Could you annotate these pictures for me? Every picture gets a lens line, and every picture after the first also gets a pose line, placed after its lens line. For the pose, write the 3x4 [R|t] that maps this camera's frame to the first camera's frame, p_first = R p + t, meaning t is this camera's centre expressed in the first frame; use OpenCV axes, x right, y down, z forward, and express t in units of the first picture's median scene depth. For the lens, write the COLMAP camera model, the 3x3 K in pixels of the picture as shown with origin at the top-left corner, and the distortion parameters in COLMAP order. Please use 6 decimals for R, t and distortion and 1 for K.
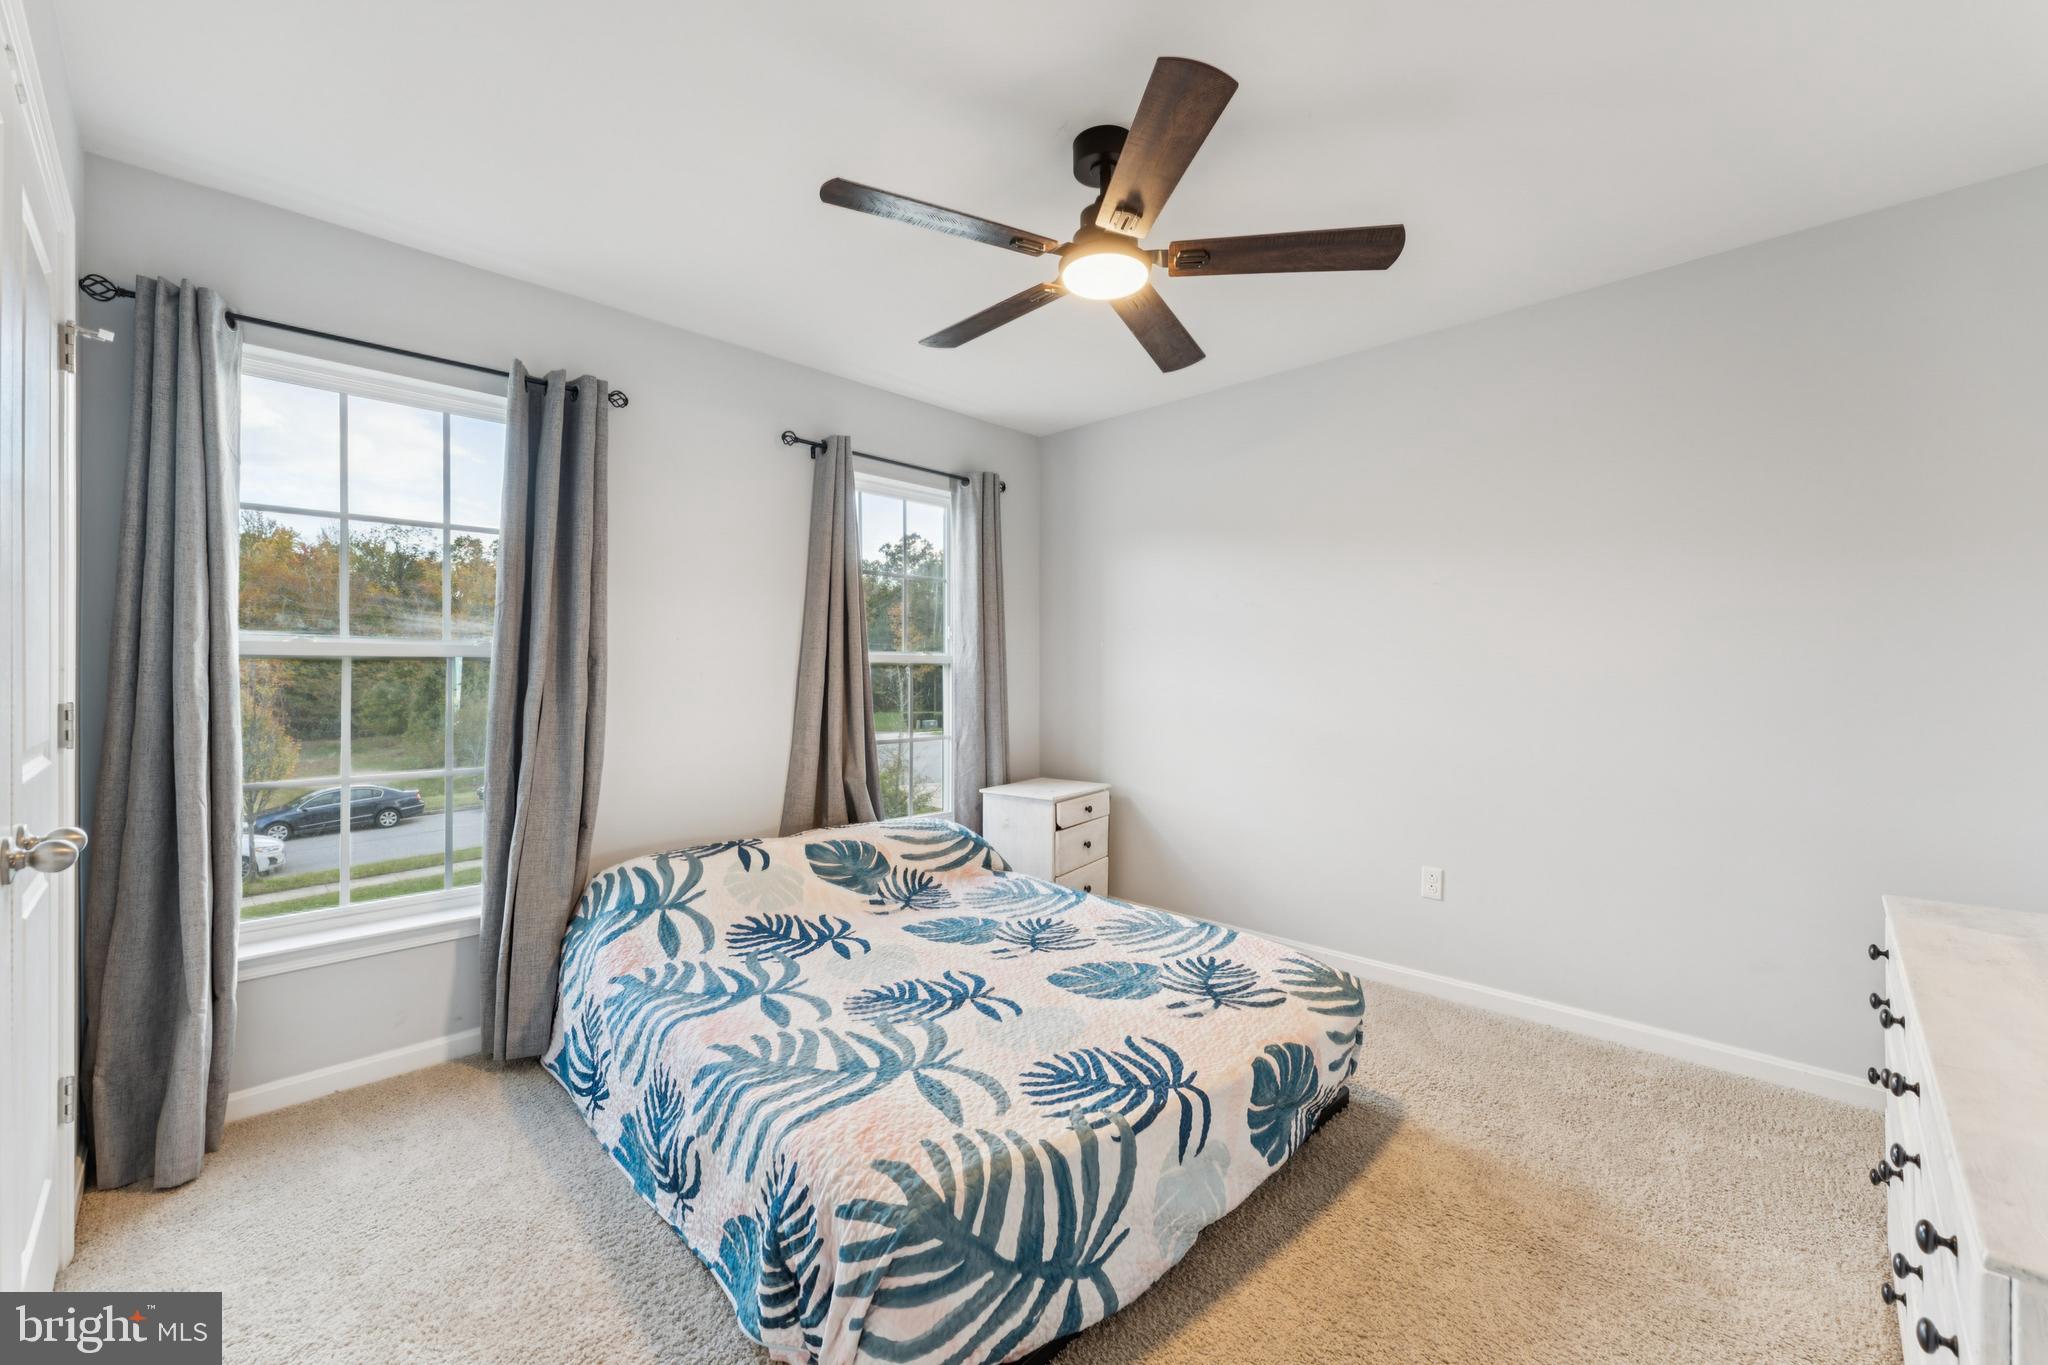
lens RADIAL K [[827.2, 0, 1023.8], [0, 827.2, 679.2], [0, 0, 1]] dist [0.008543, -0.000238]
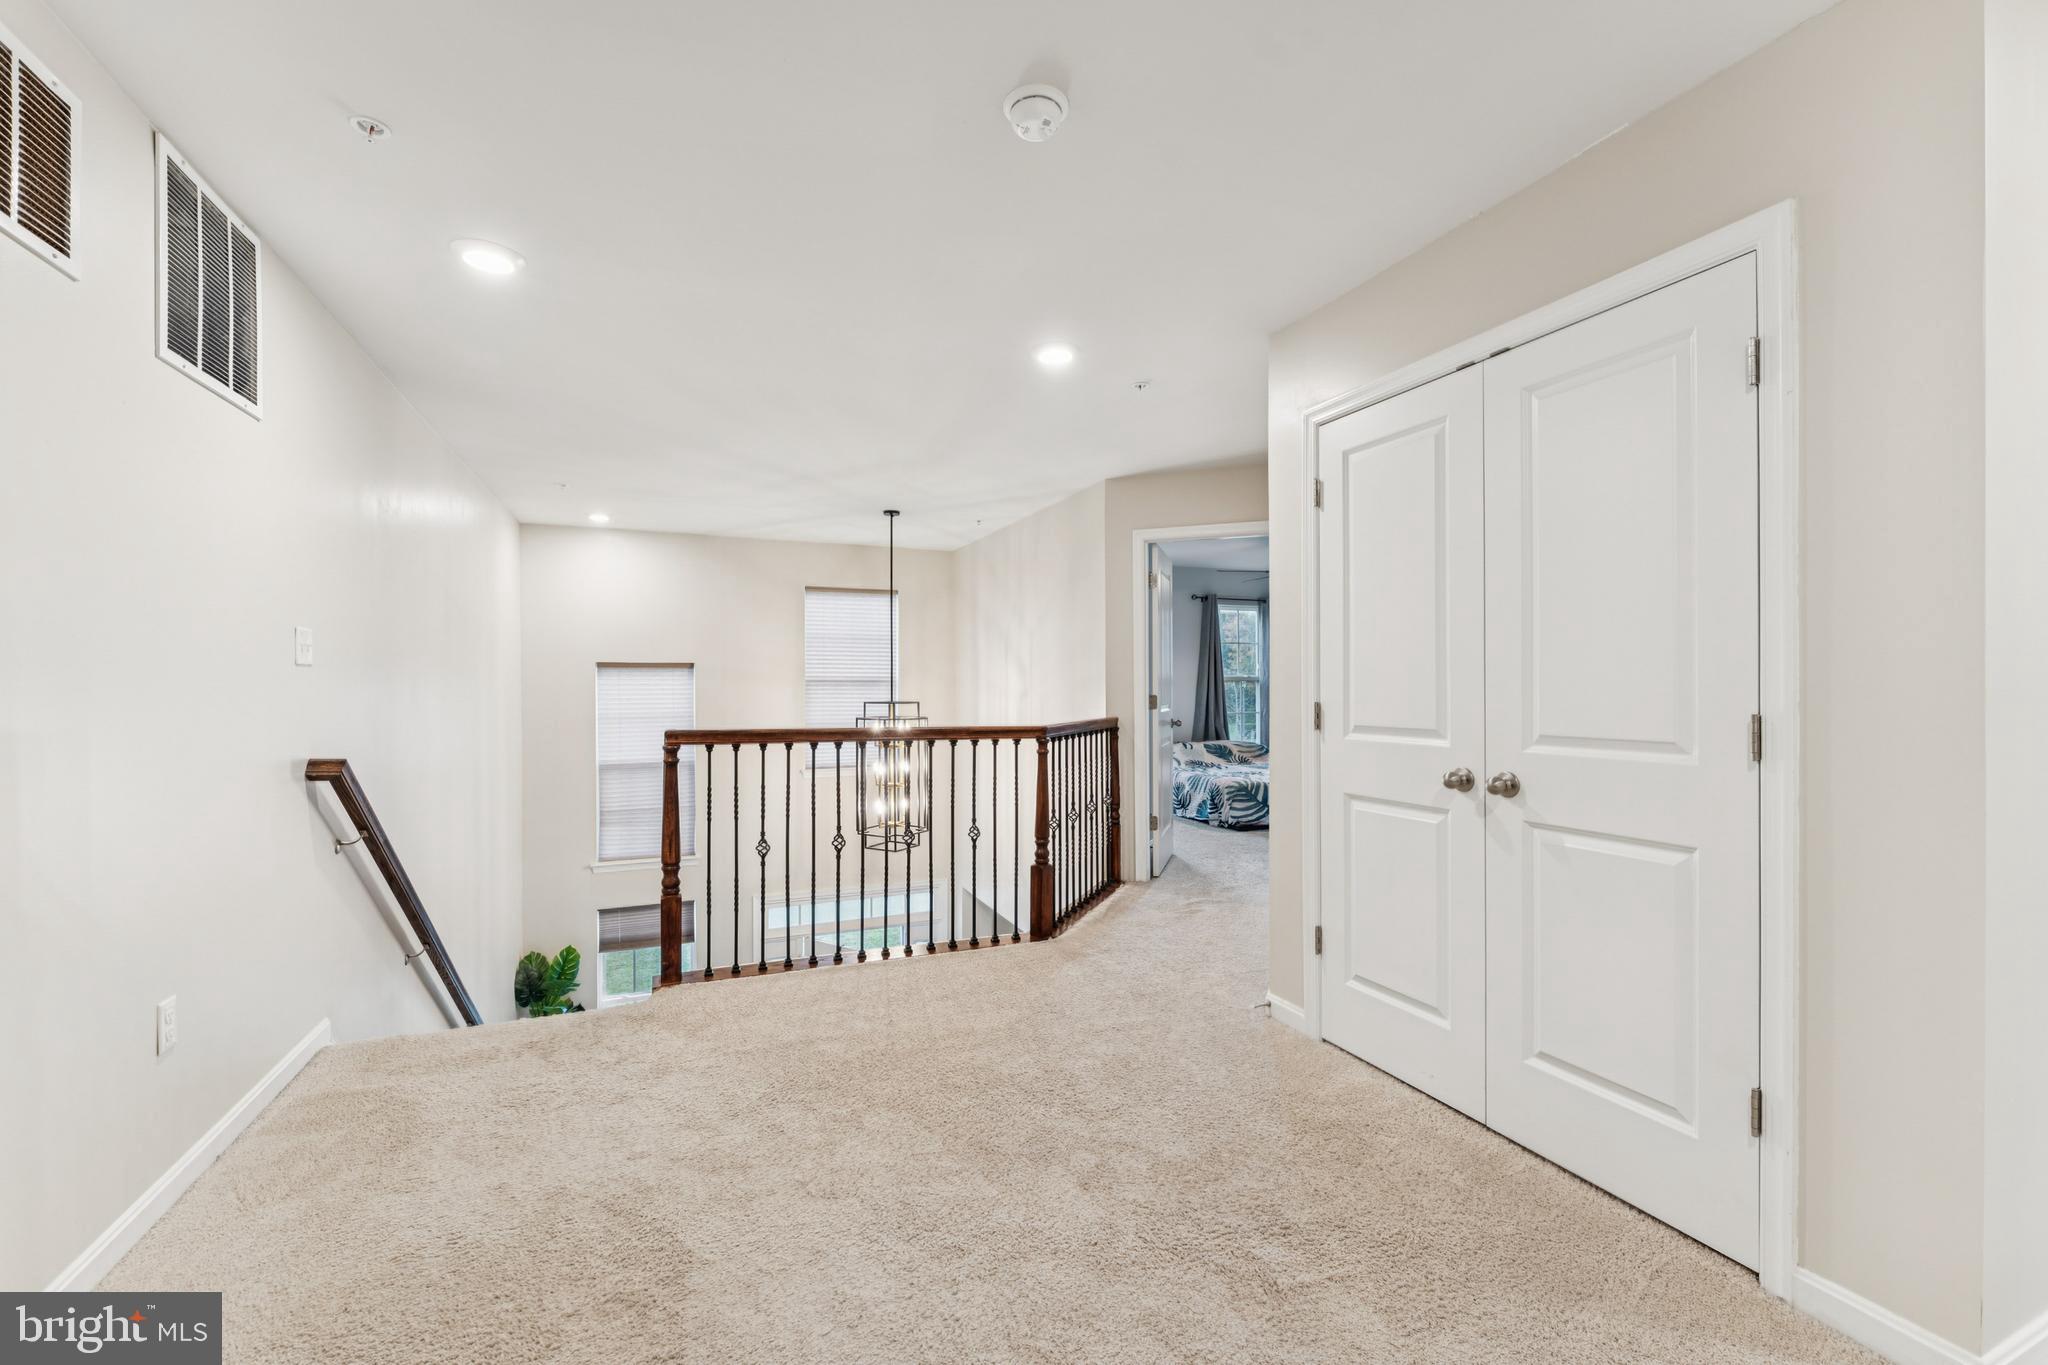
lens RADIAL K [[827.2, 0, 1020.2], [0, 827.2, 680.0], [0, 0, 1]] dist [0.008543, -0.000238]
pose [[0.920812, -0.002880, -0.389997, 0.265398], [0.001773, 0.999993, -0.003197, -0.016194], [0.390003, 0.002252, 0.920811, -1.842042]]
